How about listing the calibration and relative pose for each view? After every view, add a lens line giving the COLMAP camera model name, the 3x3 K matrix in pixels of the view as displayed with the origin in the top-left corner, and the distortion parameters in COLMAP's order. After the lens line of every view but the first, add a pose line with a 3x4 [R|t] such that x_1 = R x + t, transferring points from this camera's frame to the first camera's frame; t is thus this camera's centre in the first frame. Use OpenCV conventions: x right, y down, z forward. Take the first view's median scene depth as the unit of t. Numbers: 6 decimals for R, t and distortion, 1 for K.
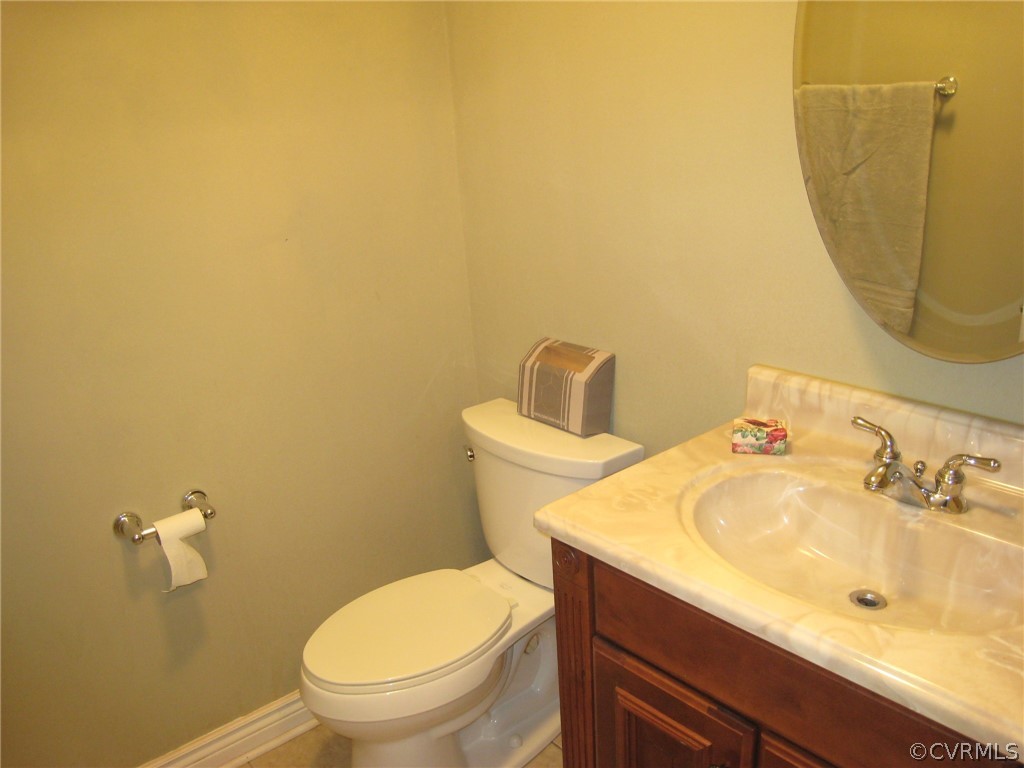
lens RADIAL K [[860.8, 0, 511.4], [0, 860.8, 409.1], [0, 0, 1]] dist [-0.176224, 0.123587]
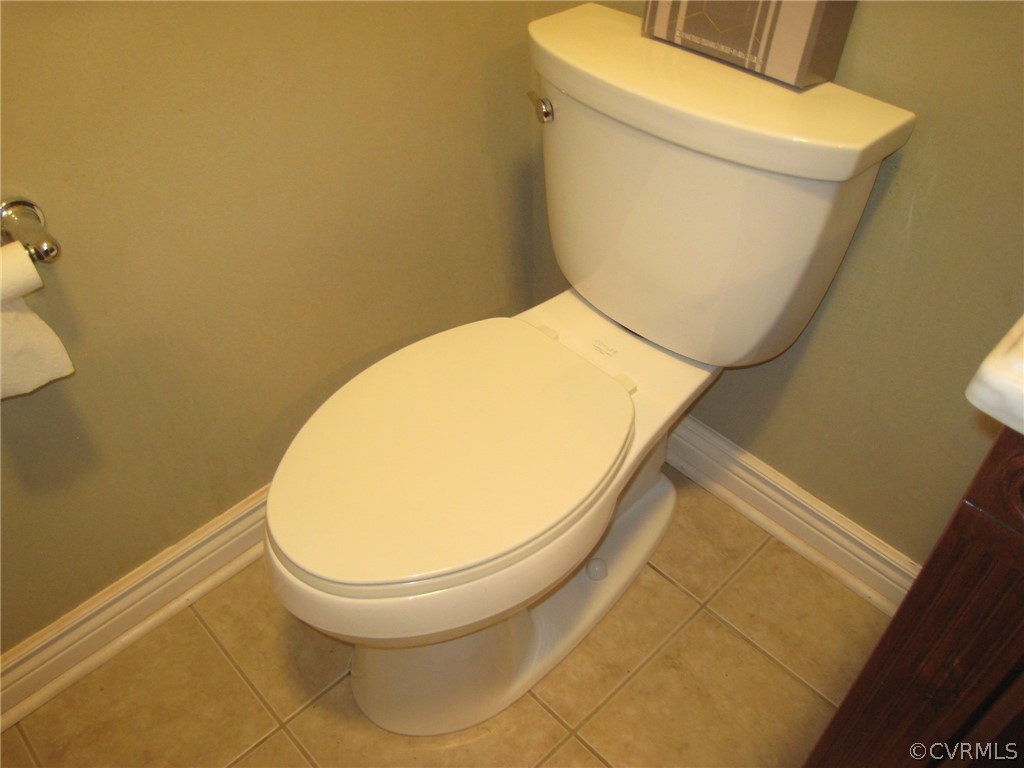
lens RADIAL K [[860.8, 0, 511.4], [0, 860.8, 409.1], [0, 0, 1]] dist [-0.176224, 0.123587]
pose [[0.997236, -0.013207, 0.073122, -0.117094], [-0.018471, 0.909125, 0.416114, 0.003788], [-0.071972, -0.416315, 0.906367, 0.477435]]
